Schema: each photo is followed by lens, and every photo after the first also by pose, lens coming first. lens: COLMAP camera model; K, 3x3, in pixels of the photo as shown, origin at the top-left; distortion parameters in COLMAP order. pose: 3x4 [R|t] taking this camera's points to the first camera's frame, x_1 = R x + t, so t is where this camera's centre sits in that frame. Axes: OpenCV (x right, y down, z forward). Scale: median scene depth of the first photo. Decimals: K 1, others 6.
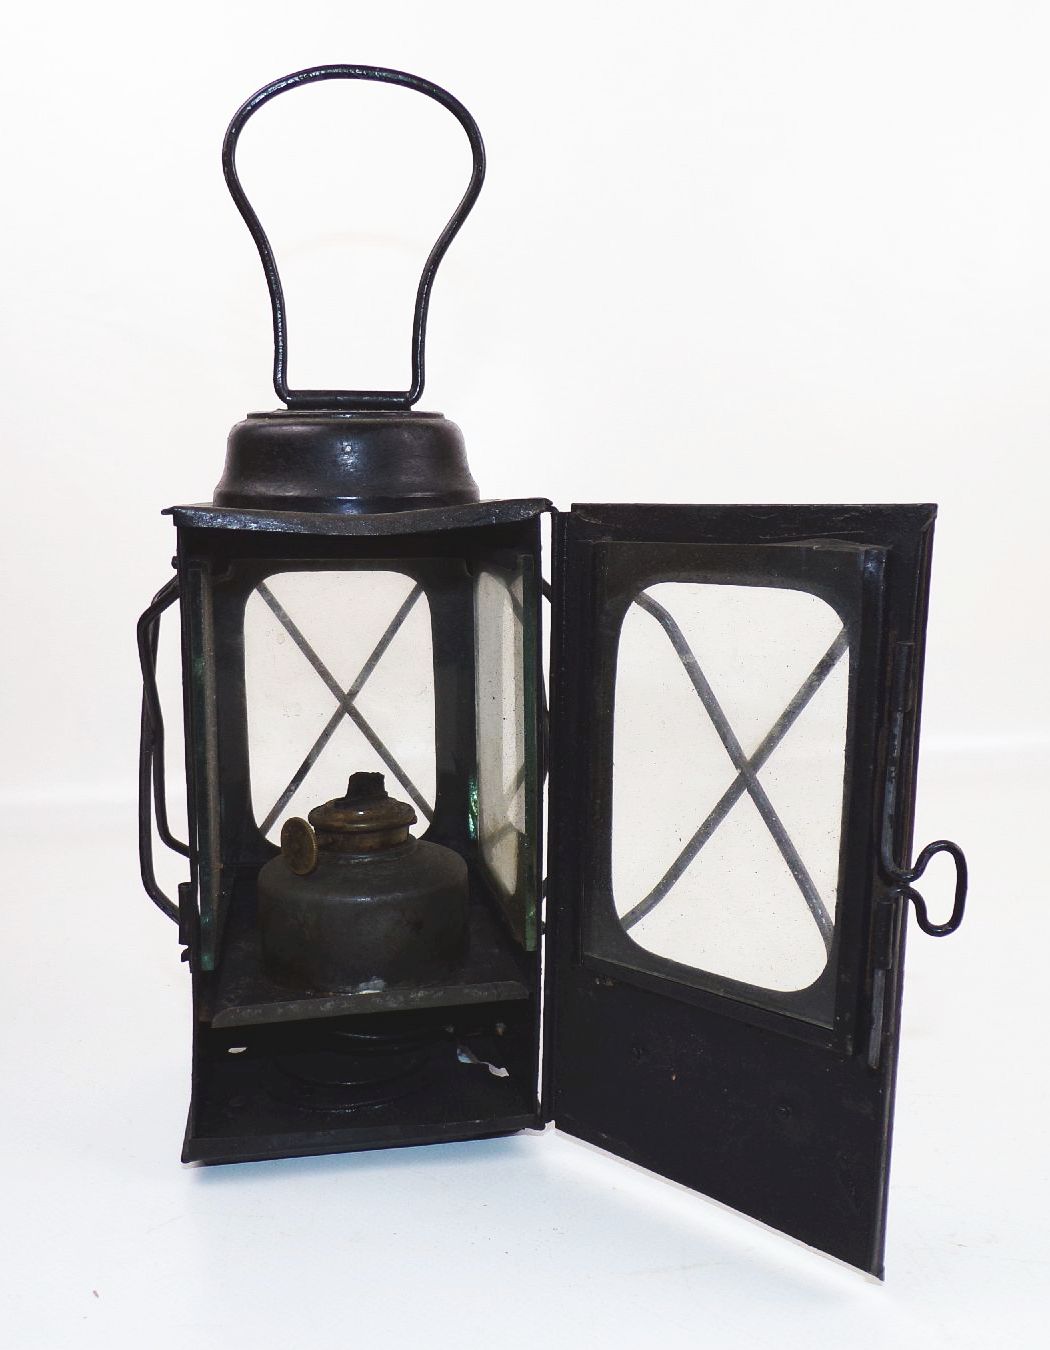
lens RADIAL K [[1068.1, 0, 521.5], [0, 1068.1, 682.2], [0, 0, 1]] dist [0.001984, -0.007110]
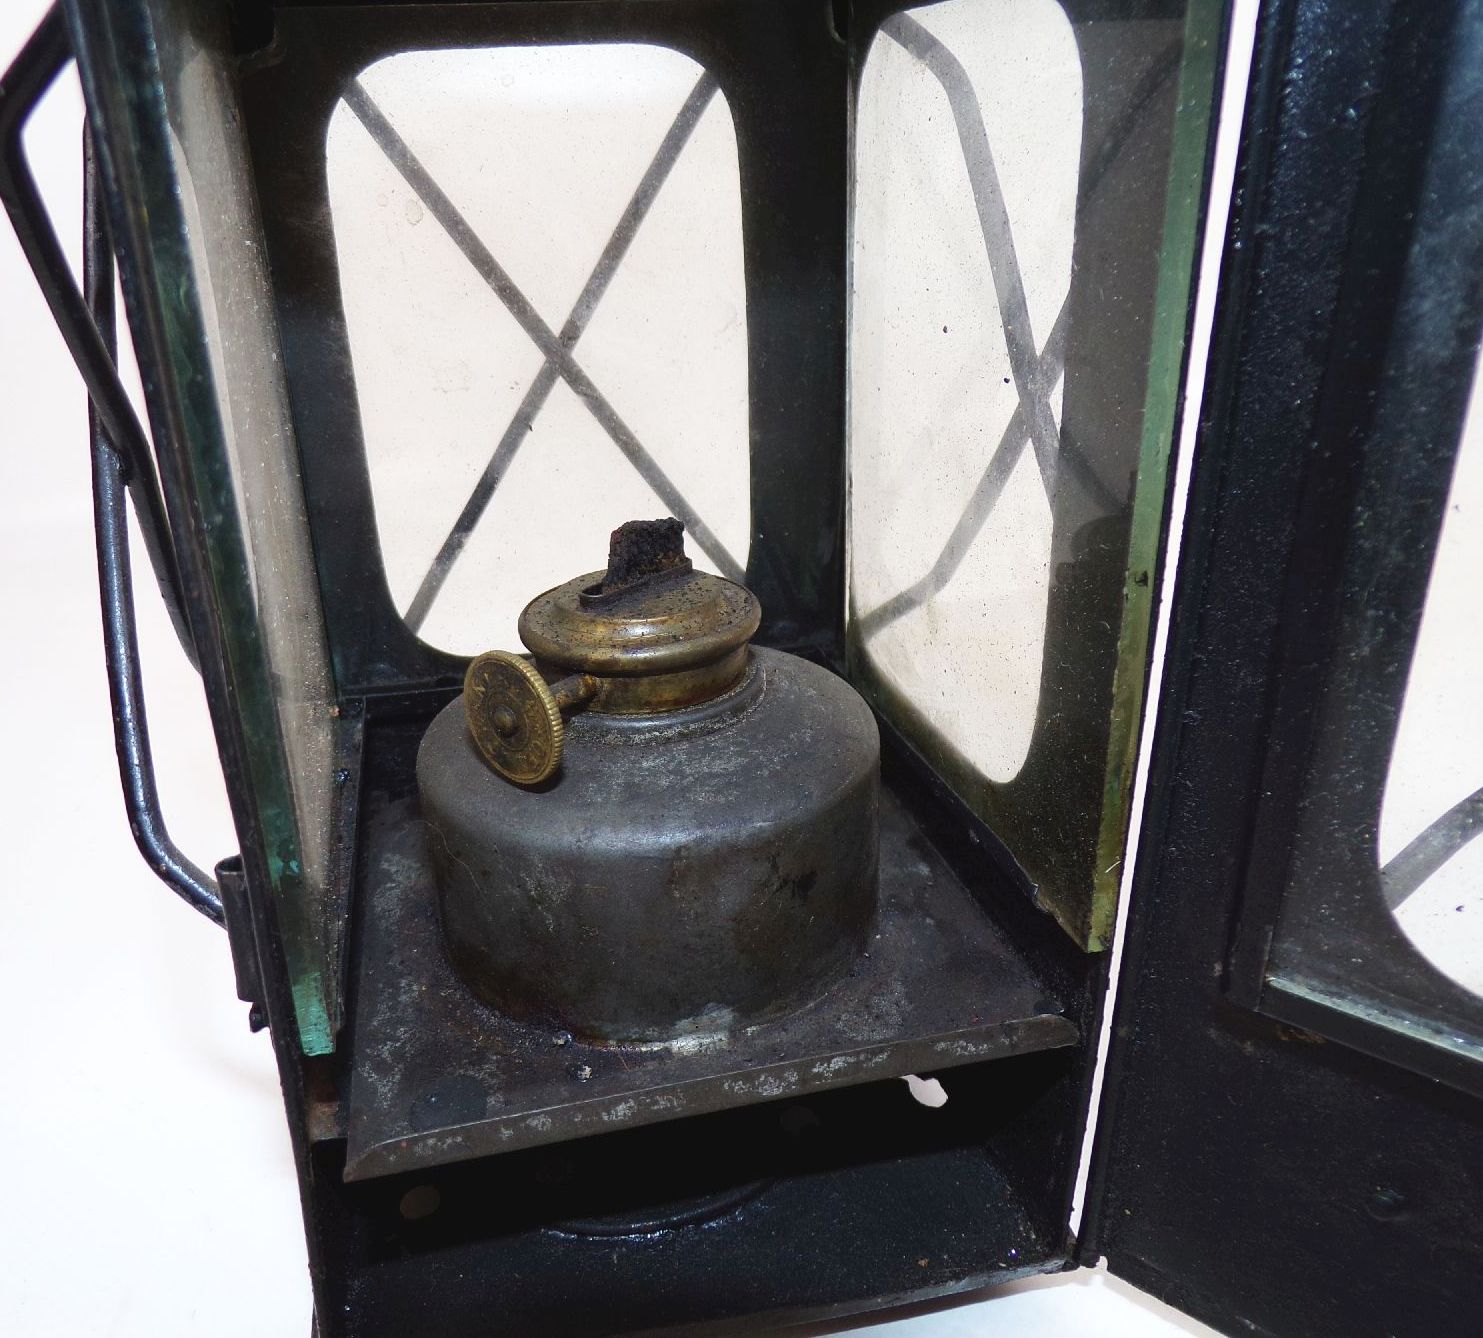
lens RADIAL K [[1368.7, 0, 735.1], [0, 1368.7, 672.9], [0, 0, 1]] dist [0.010621, -0.005585]
pose [[0.999281, -0.037892, -0.001538, -0.119321], [0.037068, 0.967398, 0.250533, 0.008636], [-0.008005, -0.250410, 0.968107, 0.486919]]
